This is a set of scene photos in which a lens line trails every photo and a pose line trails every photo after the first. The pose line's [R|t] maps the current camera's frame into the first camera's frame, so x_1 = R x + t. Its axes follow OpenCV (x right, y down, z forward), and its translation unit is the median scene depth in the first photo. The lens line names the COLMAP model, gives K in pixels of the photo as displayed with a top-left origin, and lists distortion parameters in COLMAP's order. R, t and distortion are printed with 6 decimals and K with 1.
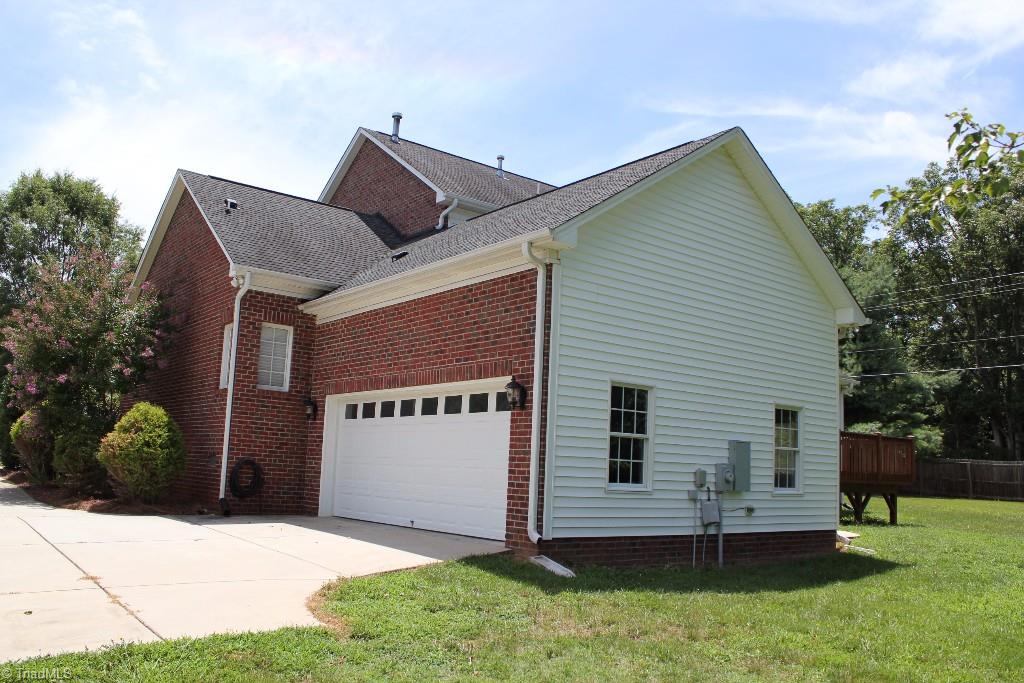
lens RADIAL K [[847.8, 0, 512.0], [0, 847.8, 341.5], [0, 0, 1]] dist [-0.176312, 0.143463]
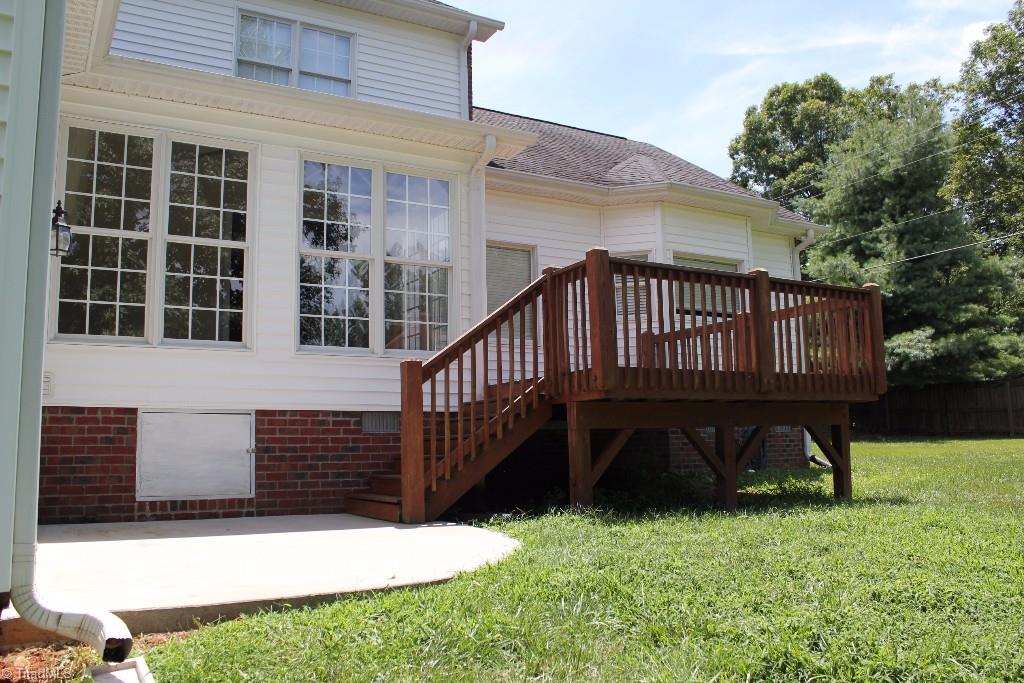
lens RADIAL K [[847.8, 0, 512.0], [0, 847.8, 341.5], [0, 0, 1]] dist [-0.176312, 0.143463]
pose [[0.988046, -0.082550, -0.130195, 0.187489], [0.086090, 0.996049, 0.021788, 0.061341], [0.127882, -0.032736, 0.991249, 0.290437]]
